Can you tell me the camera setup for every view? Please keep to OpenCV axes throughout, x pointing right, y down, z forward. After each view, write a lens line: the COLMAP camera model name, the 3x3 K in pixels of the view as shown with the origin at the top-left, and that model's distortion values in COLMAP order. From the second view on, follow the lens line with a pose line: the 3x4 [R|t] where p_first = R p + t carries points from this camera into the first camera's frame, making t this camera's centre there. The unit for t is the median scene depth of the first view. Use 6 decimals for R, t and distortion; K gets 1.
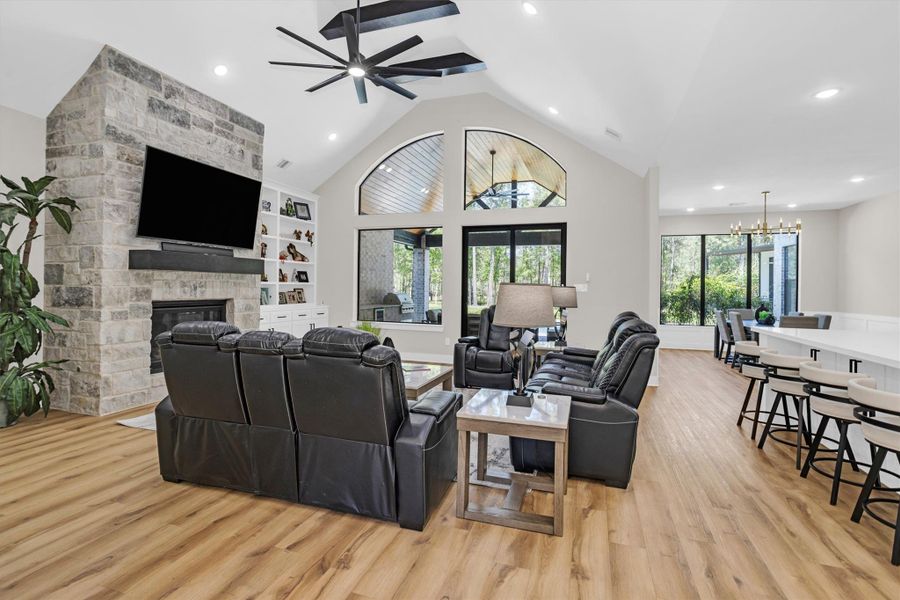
lens RADIAL K [[430.8, 0, 441.6], [0, 430.8, 280.8], [0, 0, 1]] dist [-0.055877, 0.030170]
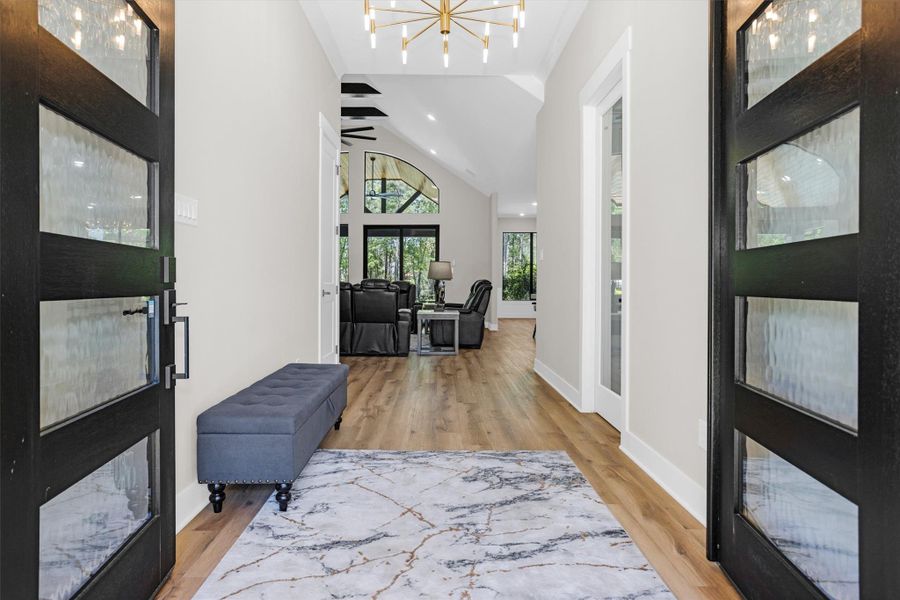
lens RADIAL K [[430.8, 0, 441.6], [0, 430.8, 280.8], [0, 0, 1]] dist [-0.055877, 0.030170]
pose [[0.947615, -0.012226, 0.319180, -0.154591], [0.004509, 0.999680, 0.024906, 0.014597], [-0.319383, -0.022162, 0.947367, -0.351066]]
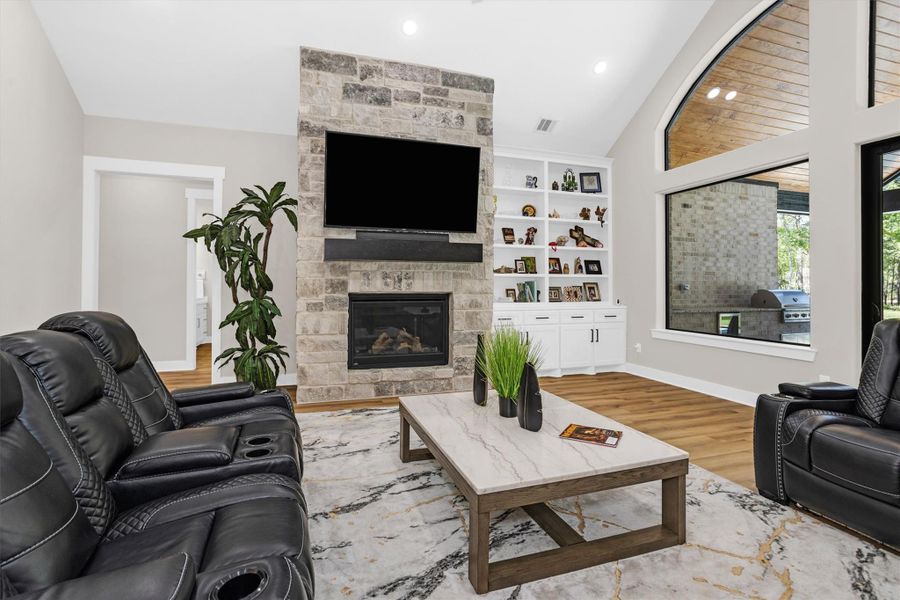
lens RADIAL K [[430.8, 0, 441.6], [0, 430.8, 280.8], [0, 0, 1]] dist [-0.055877, 0.030170]
pose [[0.611634, -0.020020, -0.790887, 0.177344], [0.017162, 0.999780, -0.012036, 0.029163], [0.790955, -0.006211, 0.611843, 0.476014]]
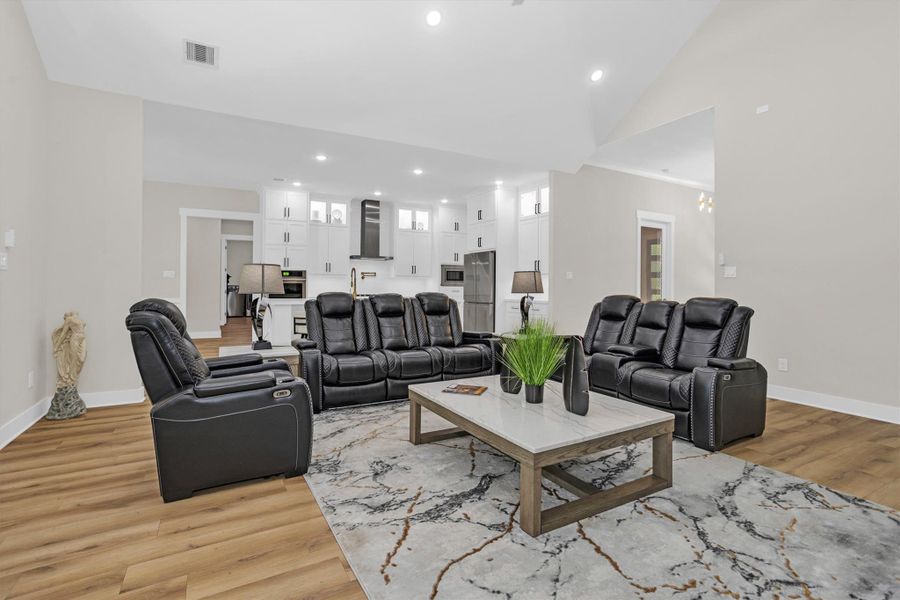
lens RADIAL K [[430.8, 0, 441.6], [0, 430.8, 280.8], [0, 0, 1]] dist [-0.055877, 0.030170]
pose [[-0.741391, -0.010430, 0.670992, -0.384034], [-0.023621, 0.999665, -0.010559, 0.037279], [-0.670657, -0.023678, -0.741389, 1.238230]]
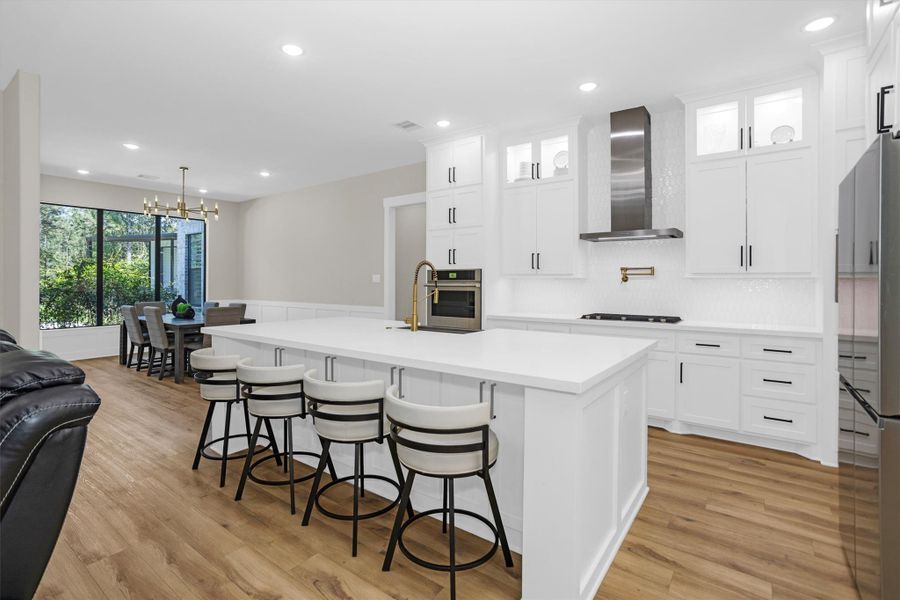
lens RADIAL K [[430.8, 0, 441.6], [0, 430.8, 280.8], [0, 0, 1]] dist [-0.055877, 0.030170]
pose [[0.302364, -0.013767, 0.953093, 0.111854], [-0.007989, 0.999824, 0.016976, 0.007306], [-0.953159, -0.012747, 0.302200, 0.278469]]
